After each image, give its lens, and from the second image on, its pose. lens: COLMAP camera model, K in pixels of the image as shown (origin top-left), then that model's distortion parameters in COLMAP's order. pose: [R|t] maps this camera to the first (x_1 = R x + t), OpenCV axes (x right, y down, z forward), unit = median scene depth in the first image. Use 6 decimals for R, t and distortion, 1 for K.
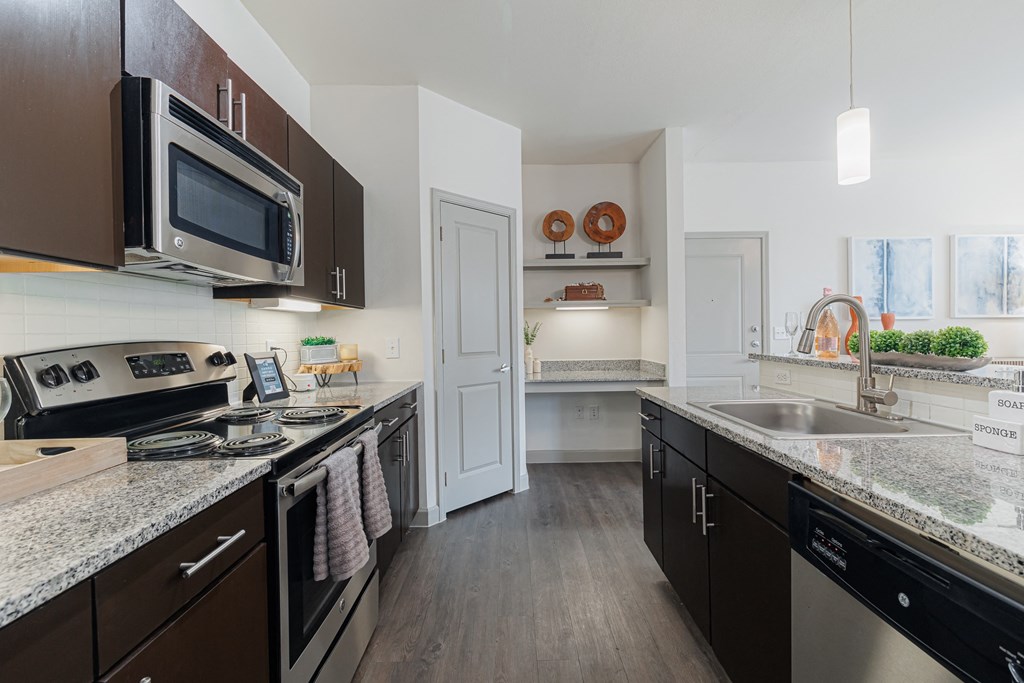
lens RADIAL K [[442.9, 0, 514.3], [0, 442.9, 338.6], [0, 0, 1]] dist [0.001263, 0.000534]
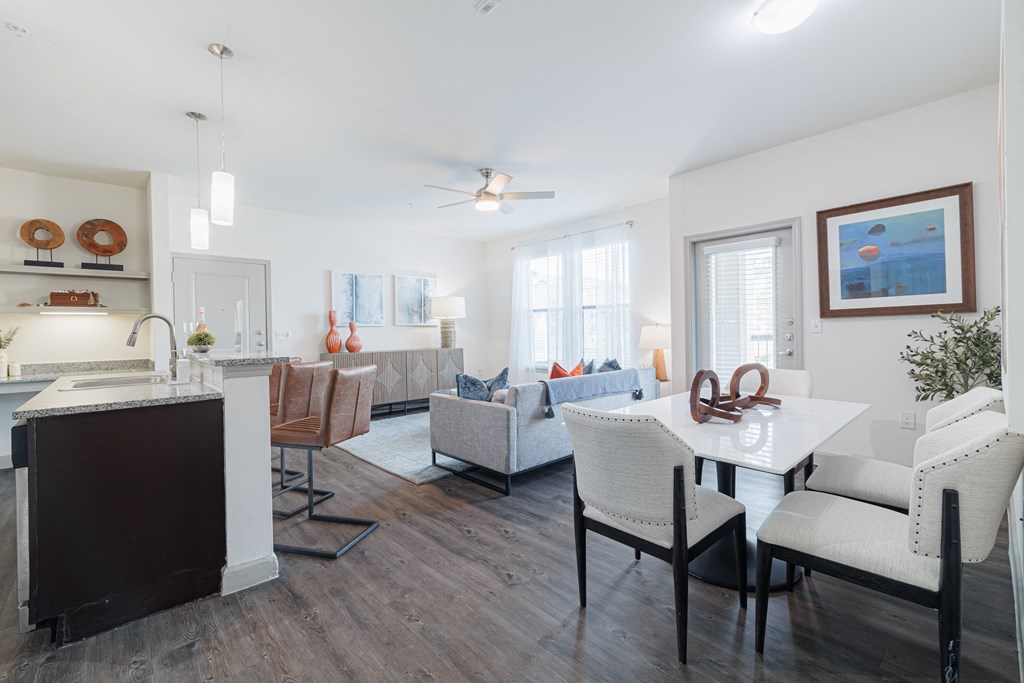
lens RADIAL K [[442.9, 0, 511.3], [0, 442.9, 333.8], [0, 0, 1]] dist [0.001263, 0.000534]
pose [[0.751342, -0.003483, 0.659904, 0.237165], [0.016307, 0.999779, -0.013291, 0.012642], [-0.659712, 0.020747, 0.751232, -0.511729]]
